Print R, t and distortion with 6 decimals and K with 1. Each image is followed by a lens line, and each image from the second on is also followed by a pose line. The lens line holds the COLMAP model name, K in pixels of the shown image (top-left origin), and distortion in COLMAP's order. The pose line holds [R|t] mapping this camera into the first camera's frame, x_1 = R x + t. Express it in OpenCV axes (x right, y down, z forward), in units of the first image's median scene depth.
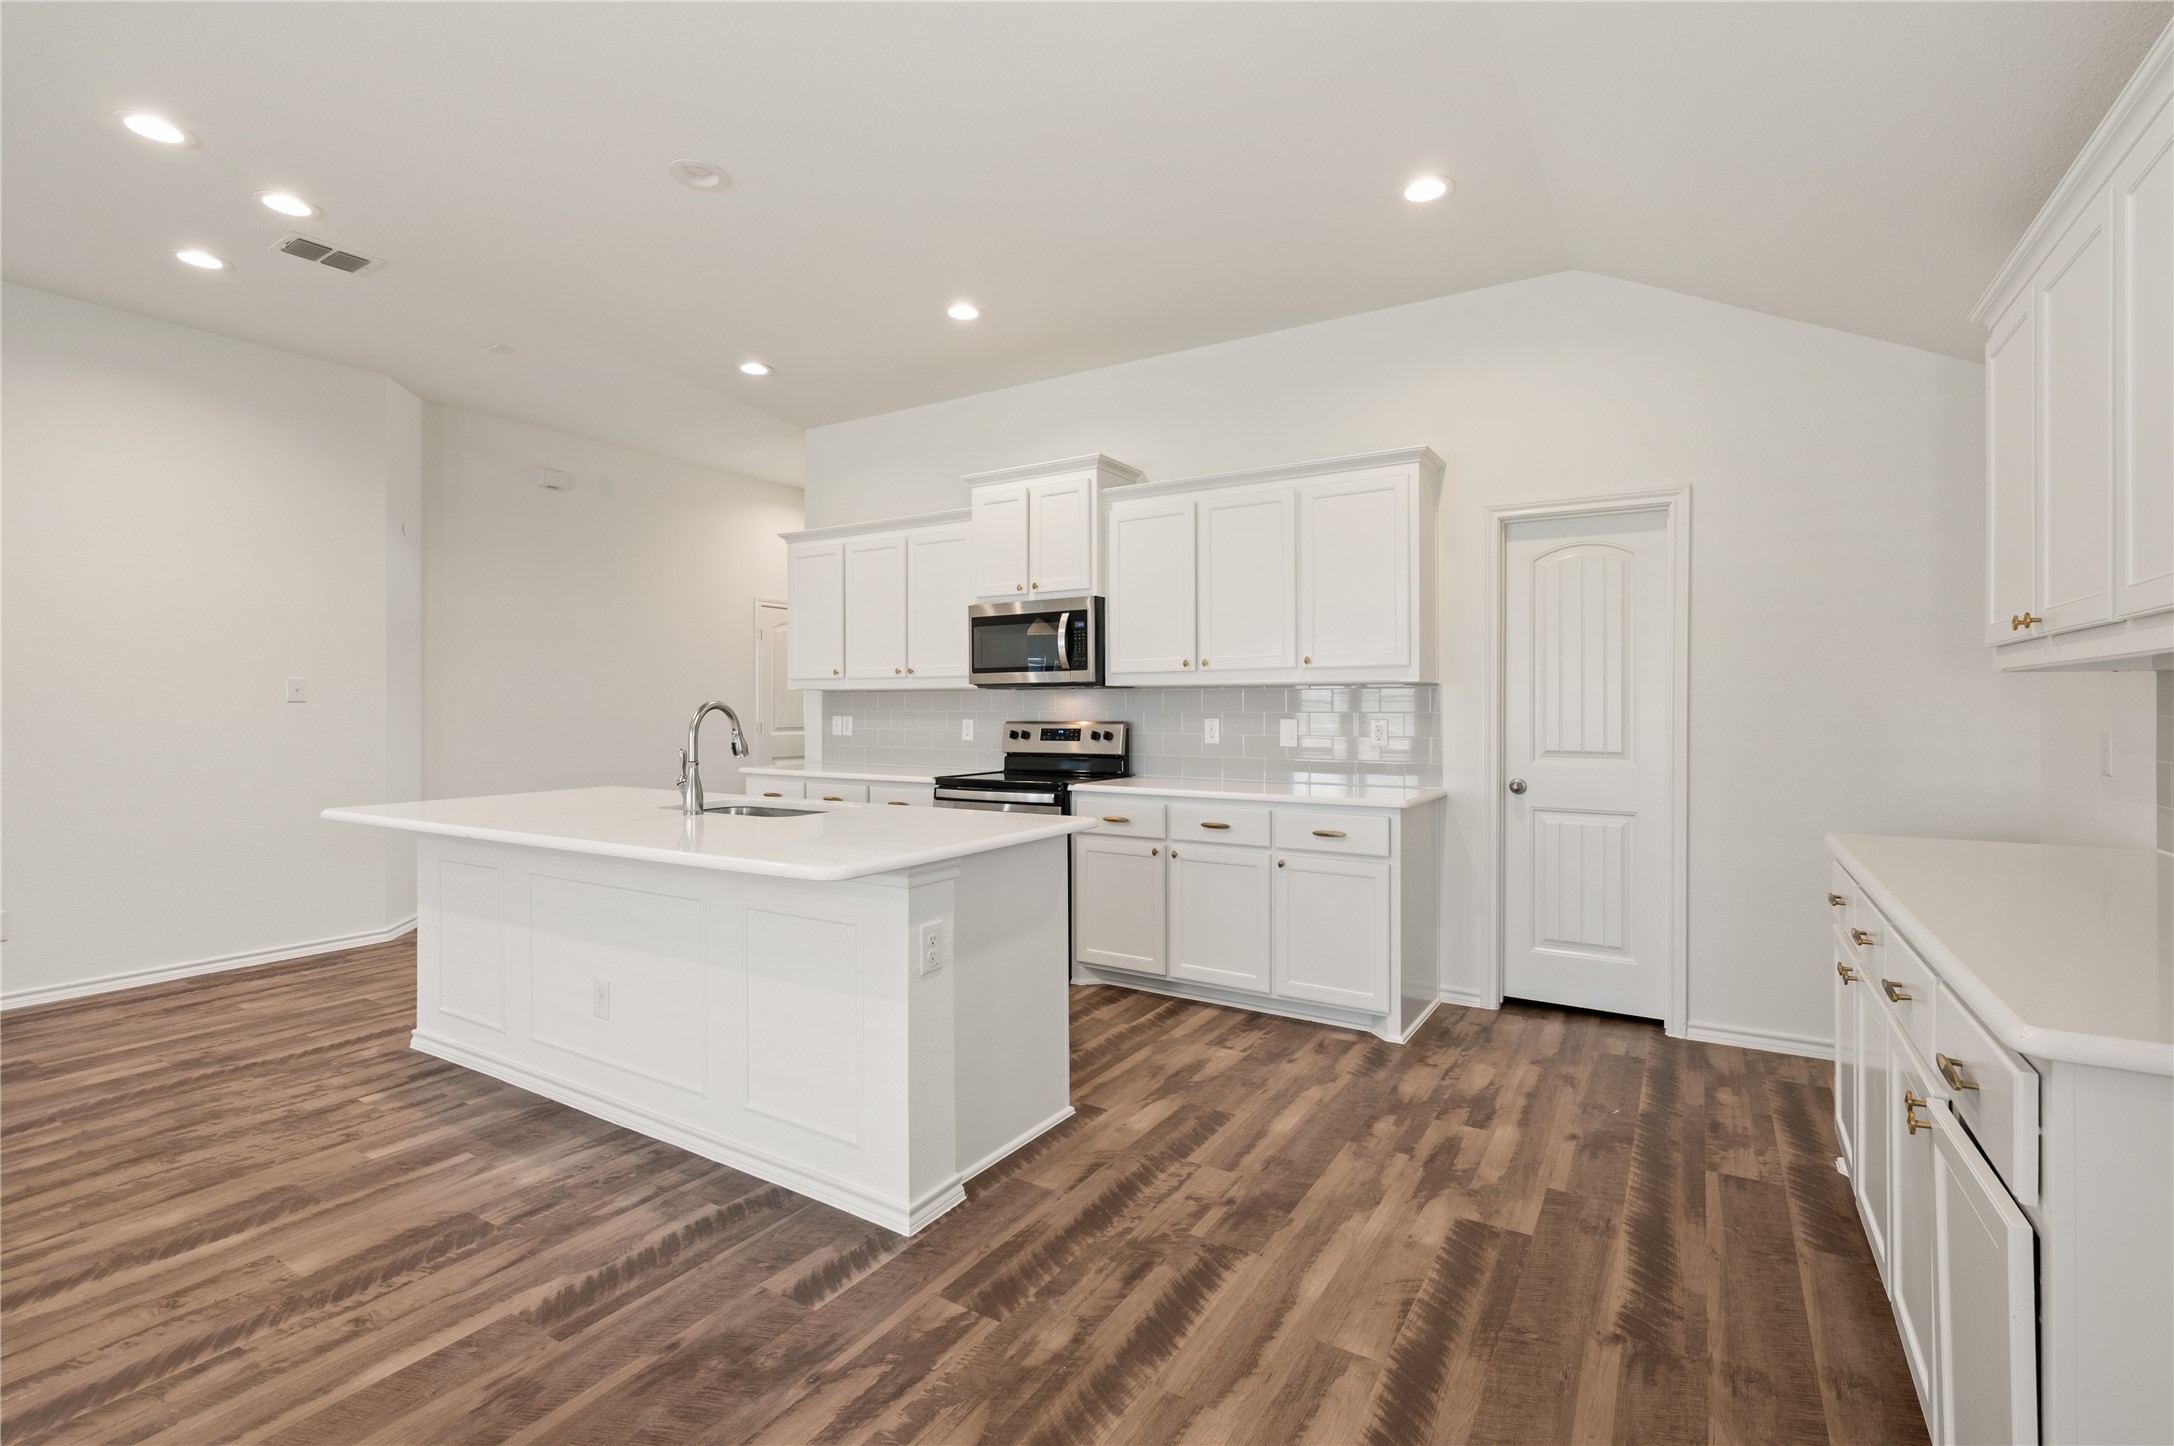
lens RADIAL K [[980.2, 0, 1092.3], [0, 980.2, 701.5], [0, 0, 1]] dist [0.001921, 0.000197]
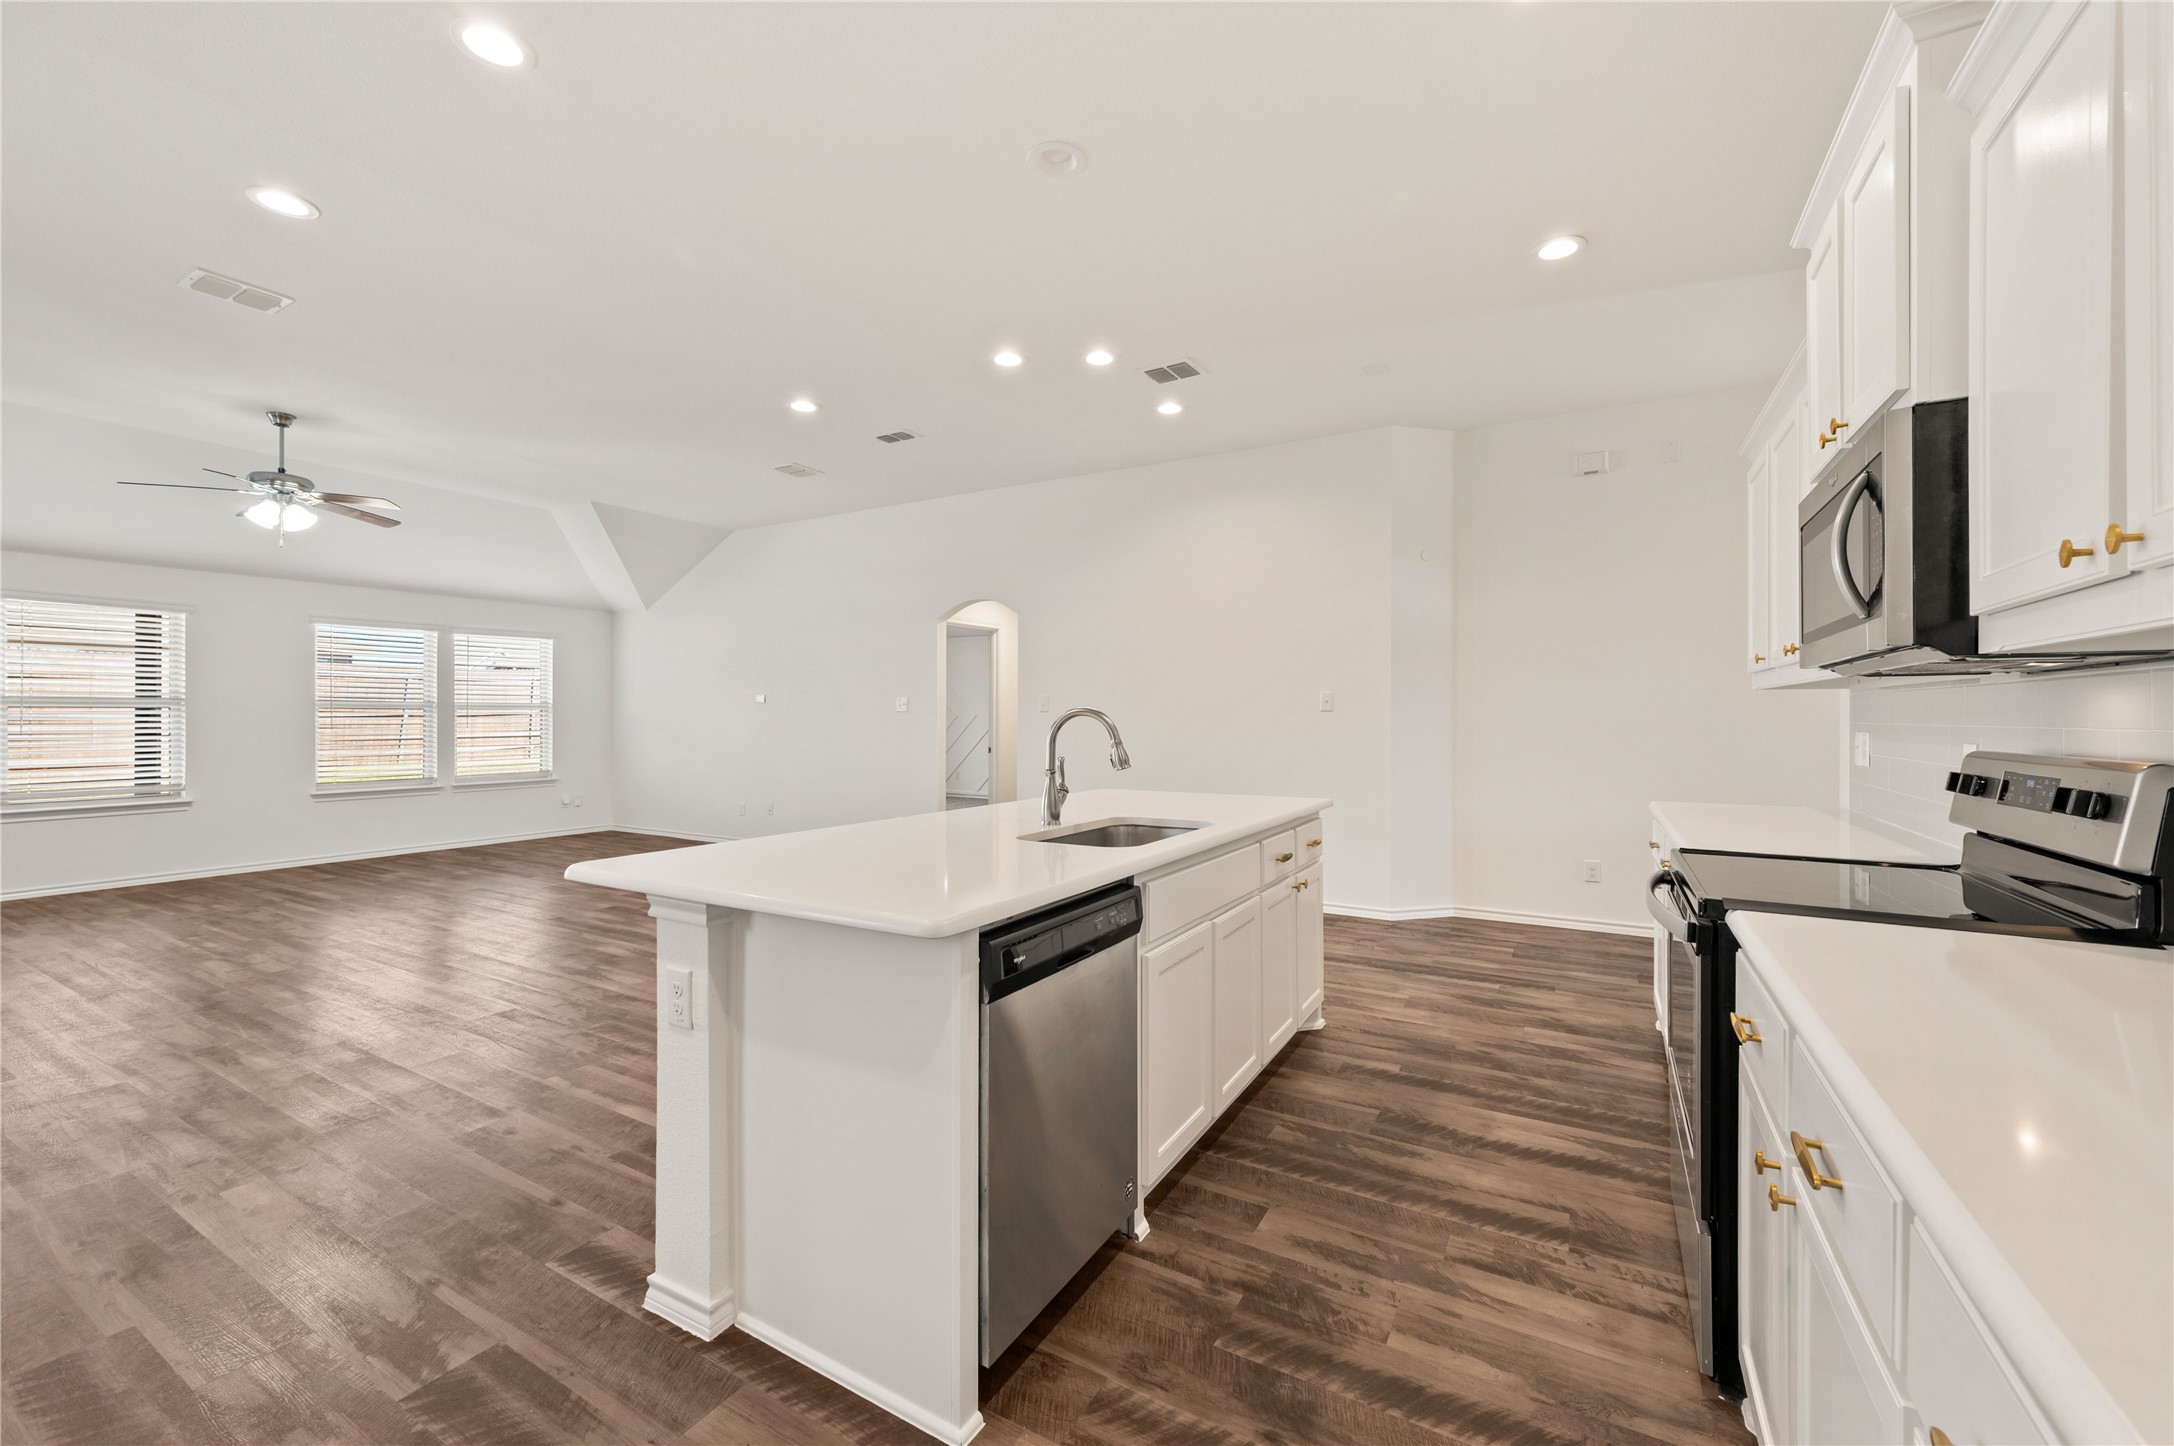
lens RADIAL K [[863.8, 0, 1093.1], [0, 863.8, 712.1], [0, 0, 1]] dist [-0.001538, -0.000034]
pose [[0.035356, -0.002678, -0.999371, 0.303347], [0.001277, 0.999996, -0.002634, 0.004534], [0.999374, -0.001183, 0.035359, 0.684369]]
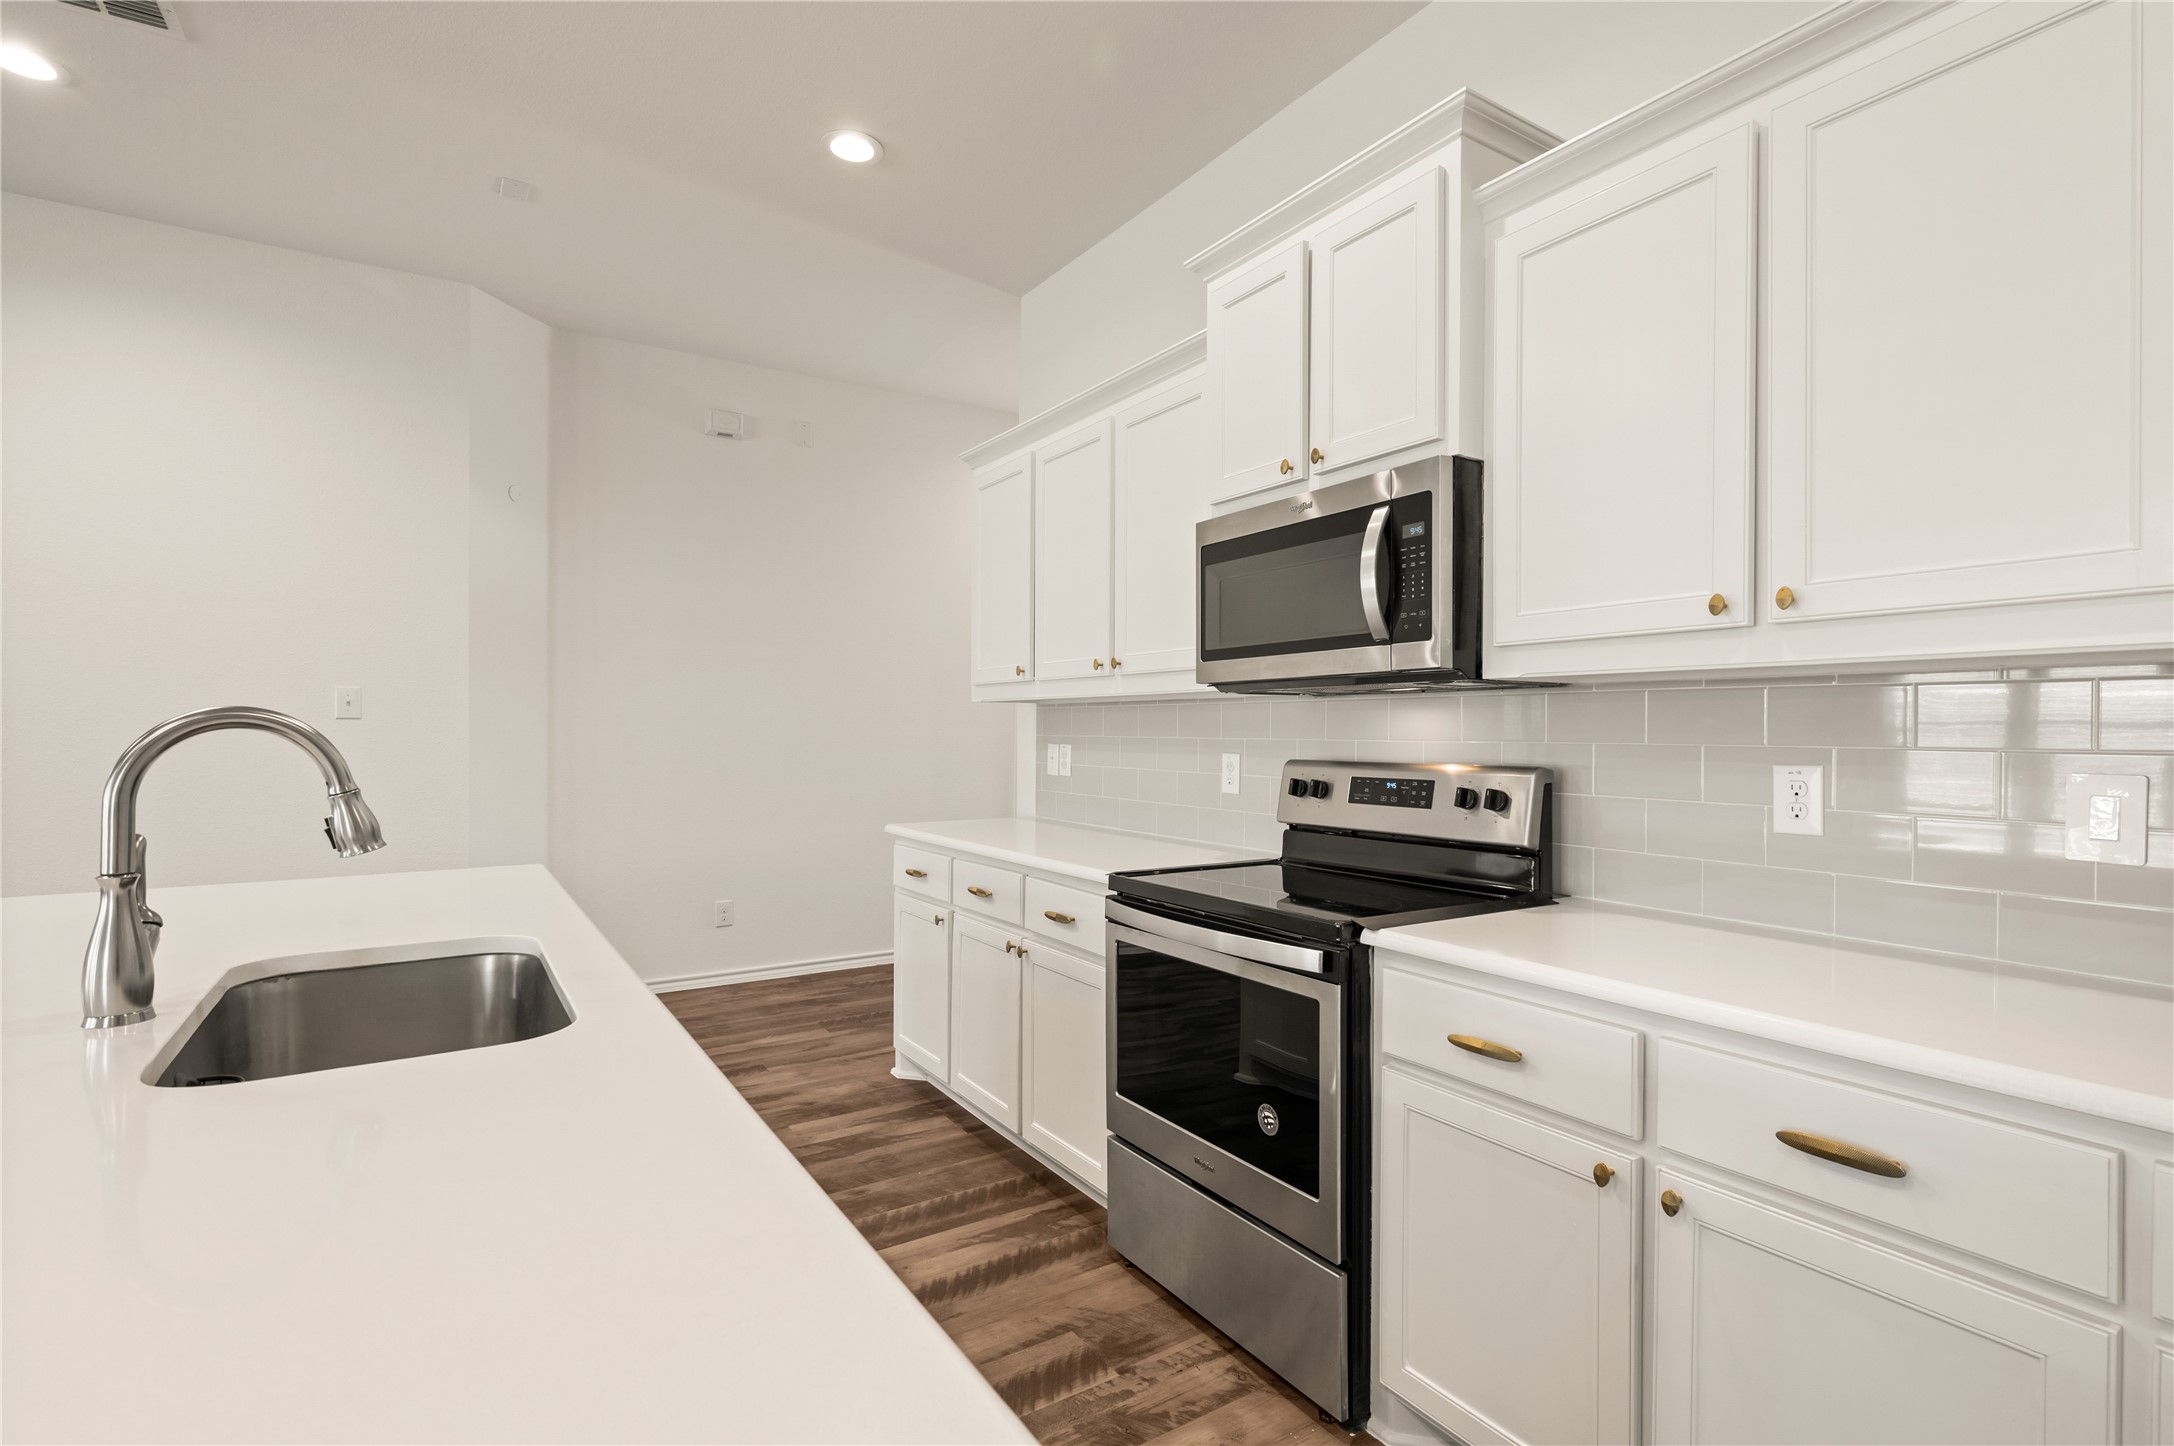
lens RADIAL K [[1022.4, 0, 1080.7], [0, 1022.4, 734.9], [0, 0, 1]] dist [-0.000796, -0.000138]
pose [[0.901055, 0.007488, -0.433640, 0.047381], [-0.003563, 0.999945, 0.009864, 0.003339], [0.433690, -0.007343, 0.901032, 0.549663]]
